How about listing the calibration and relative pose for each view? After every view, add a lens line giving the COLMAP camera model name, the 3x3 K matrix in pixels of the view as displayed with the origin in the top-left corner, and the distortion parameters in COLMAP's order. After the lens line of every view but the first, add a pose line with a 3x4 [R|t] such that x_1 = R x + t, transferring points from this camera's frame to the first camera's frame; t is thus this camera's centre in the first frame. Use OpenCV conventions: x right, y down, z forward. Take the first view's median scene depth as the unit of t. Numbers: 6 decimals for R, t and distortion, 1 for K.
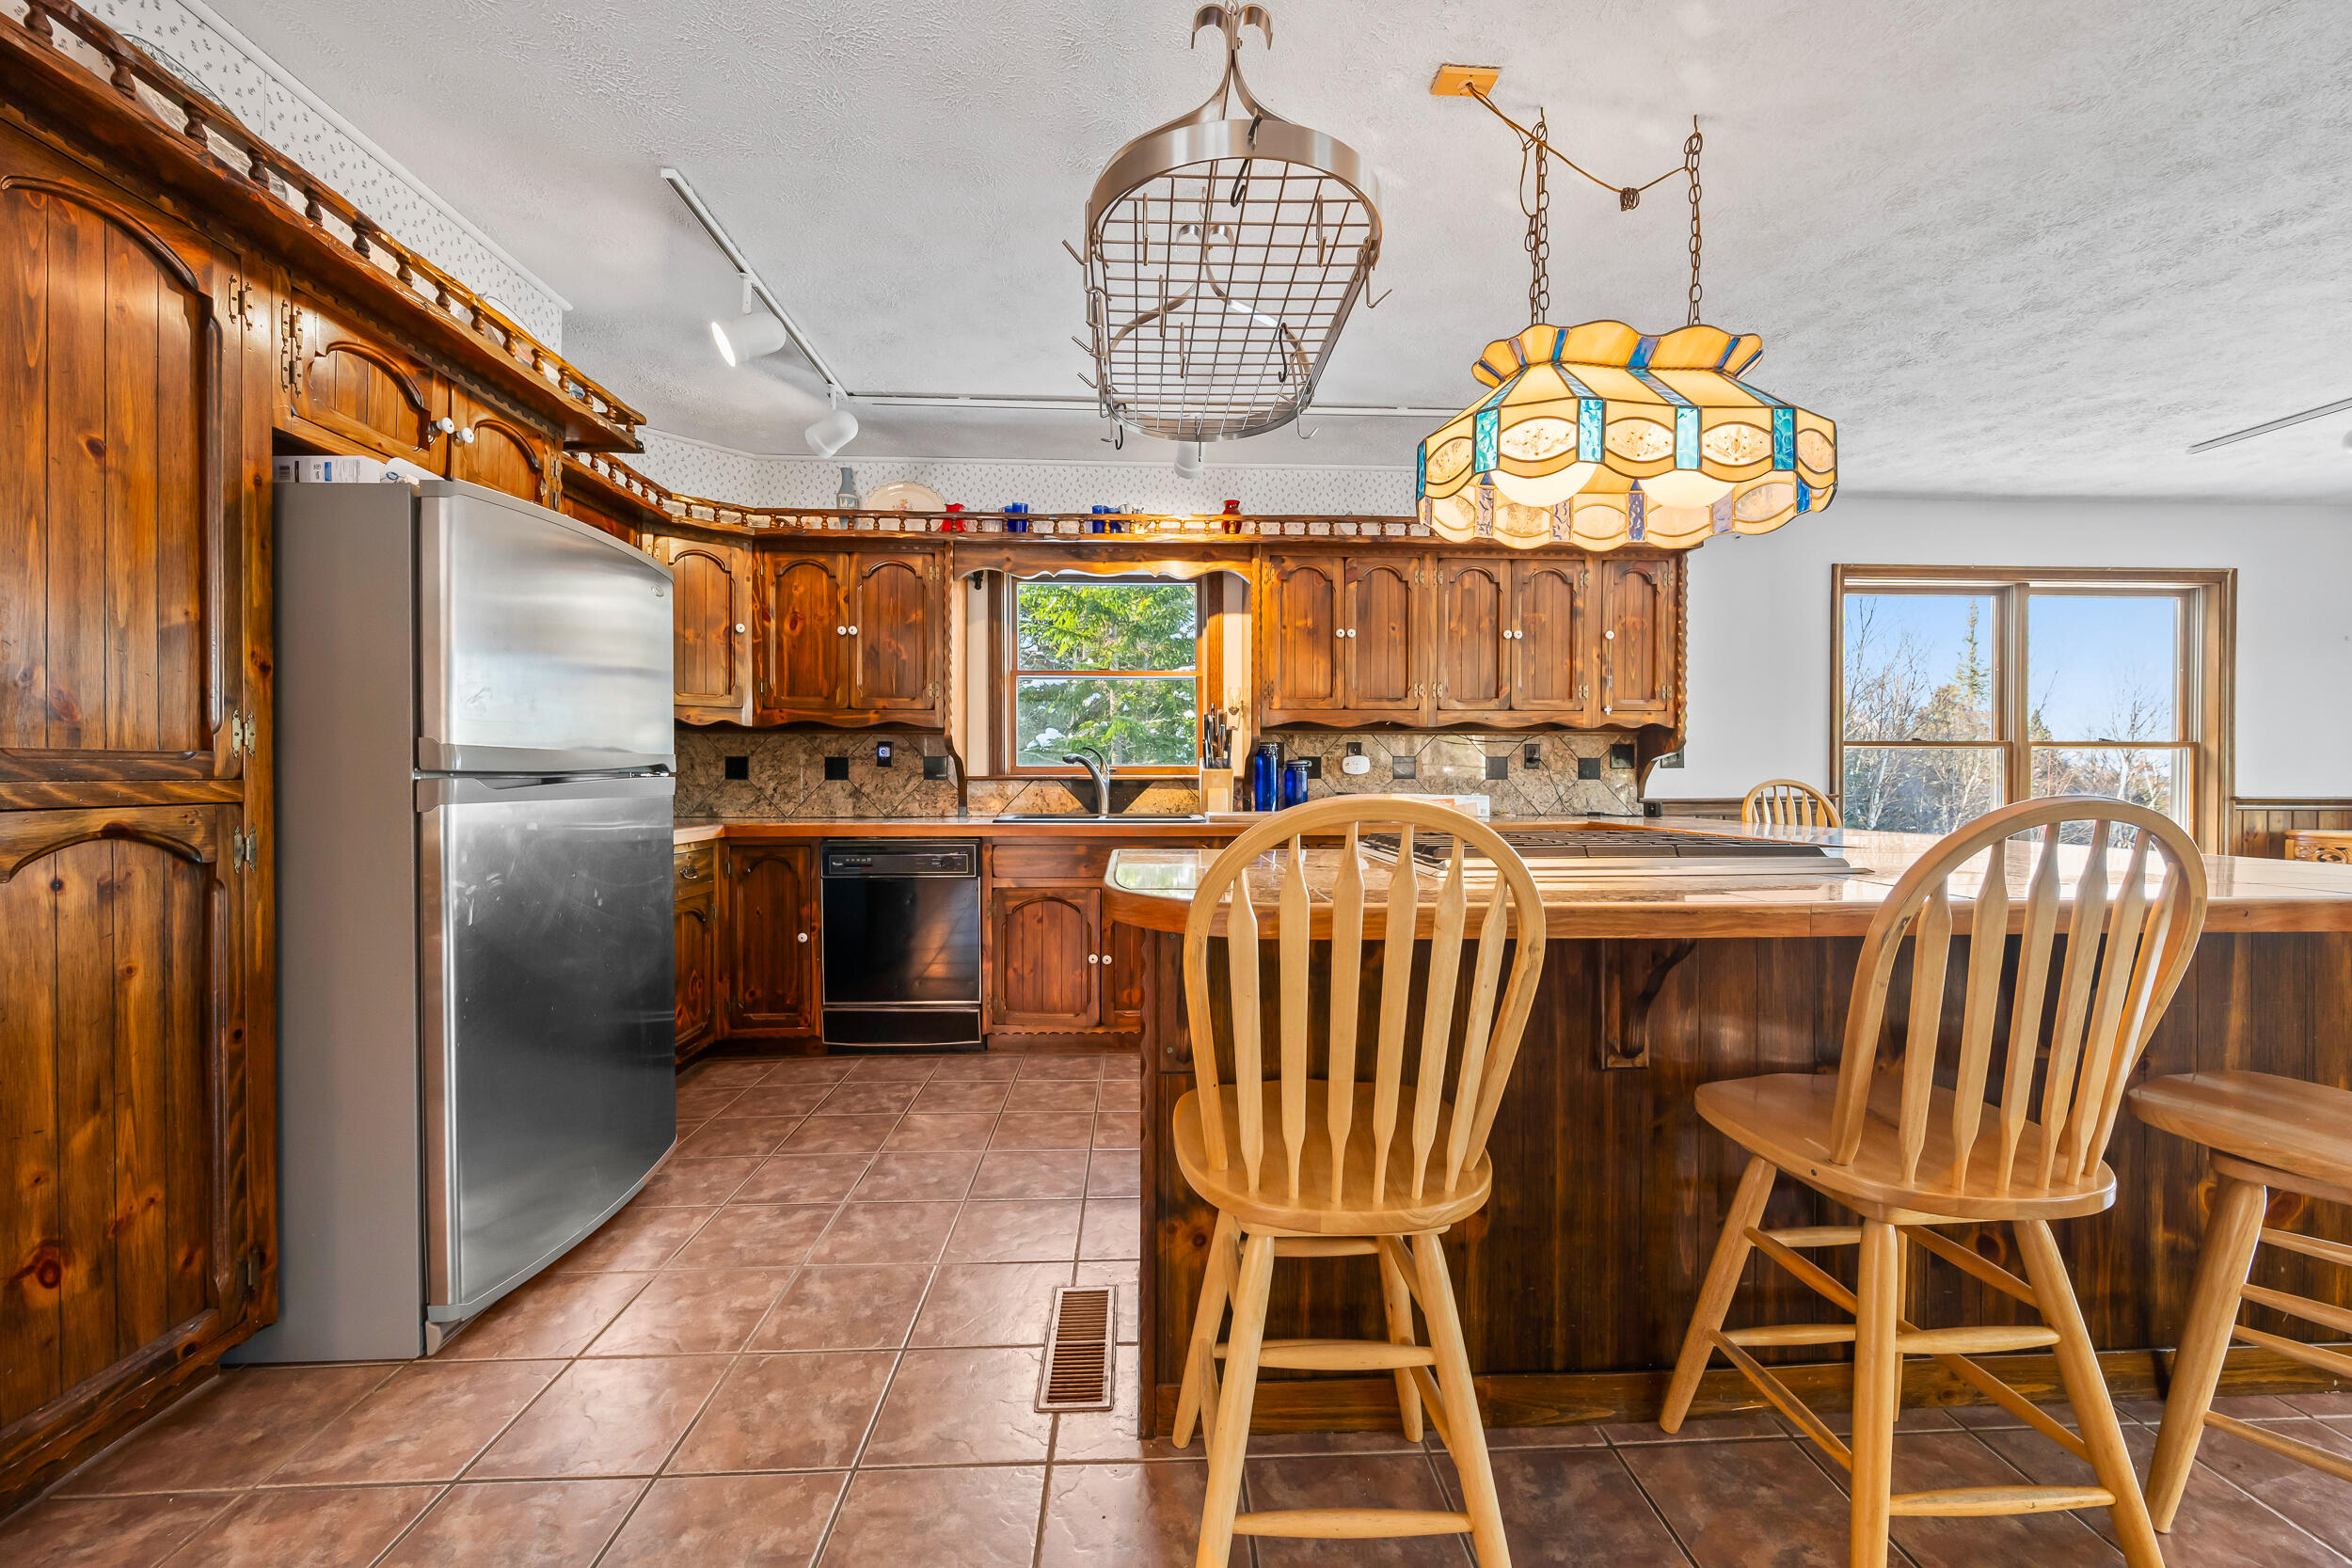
lens RADIAL K [[917.2, 0, 1183.0], [0, 917.2, 779.5], [0, 0, 1]] dist [0.001927, -0.001028]
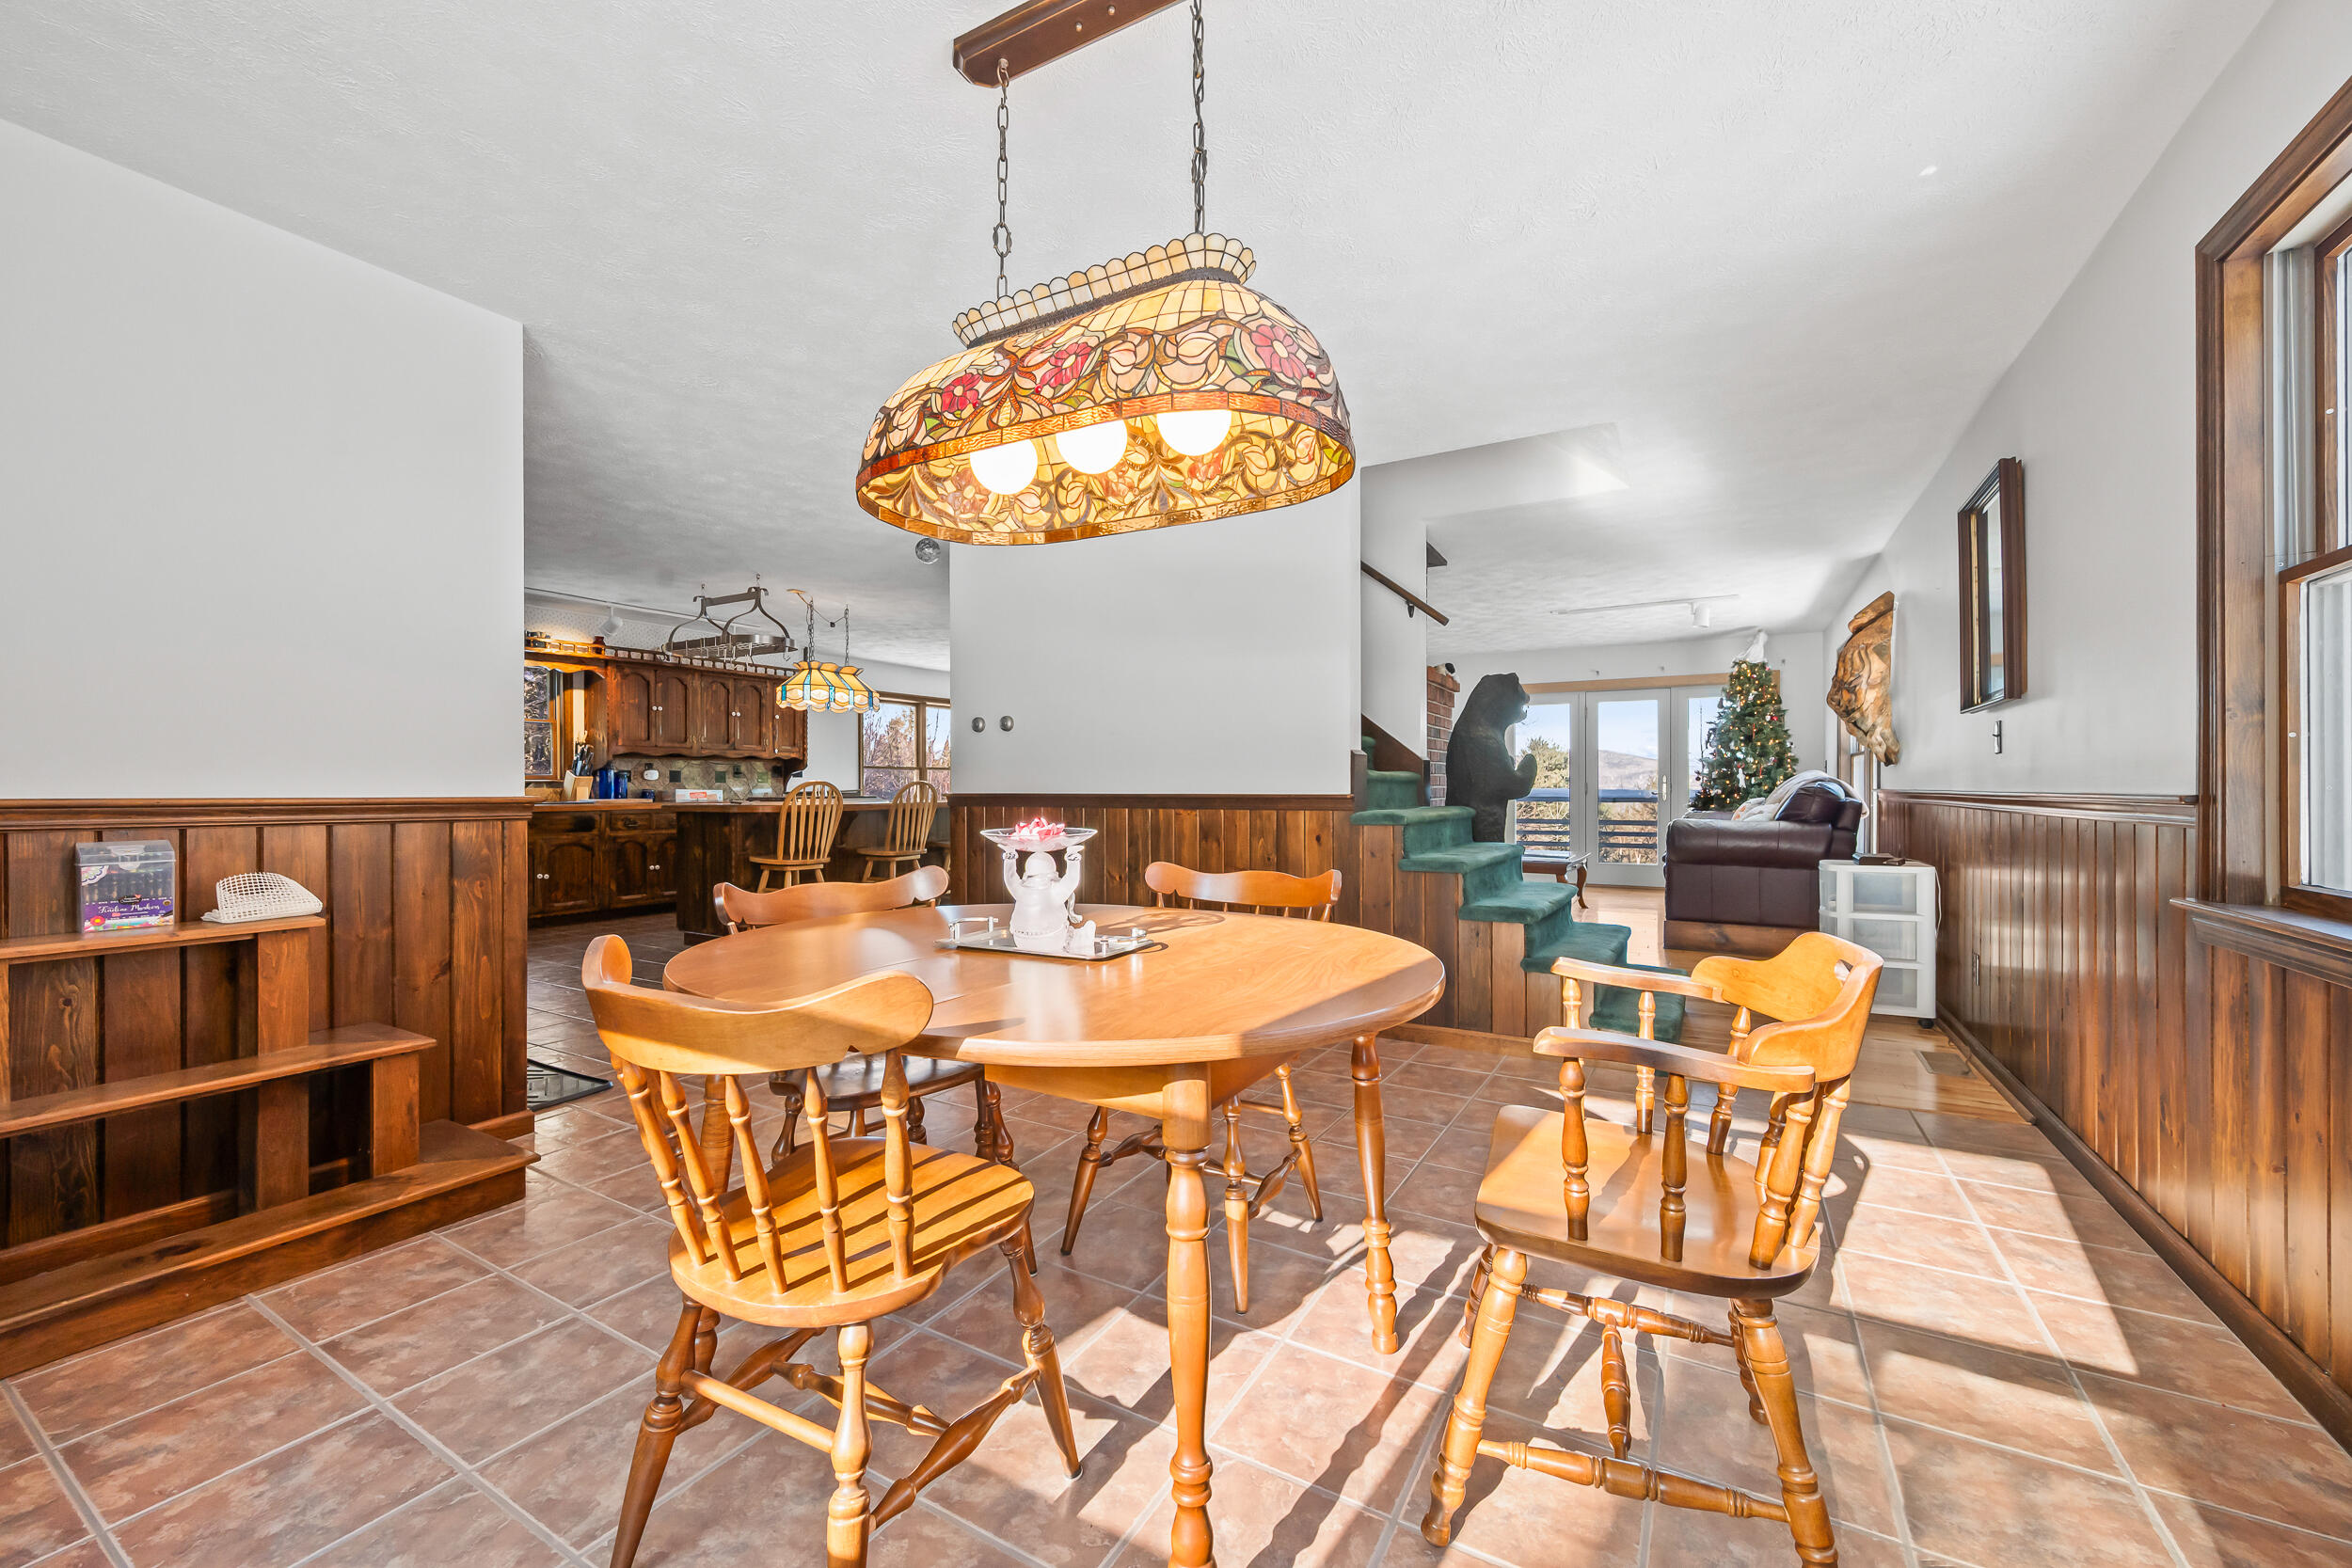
lens RADIAL K [[917.2, 0, 1178.3], [0, 917.2, 789.0], [0, 0, 1]] dist [0.001927, -0.001028]
pose [[0.548136, -0.005607, 0.836371, -0.863153], [0.009978, 0.999950, 0.000164, 0.025667], [-0.836330, 0.008255, 0.548164, -1.028640]]
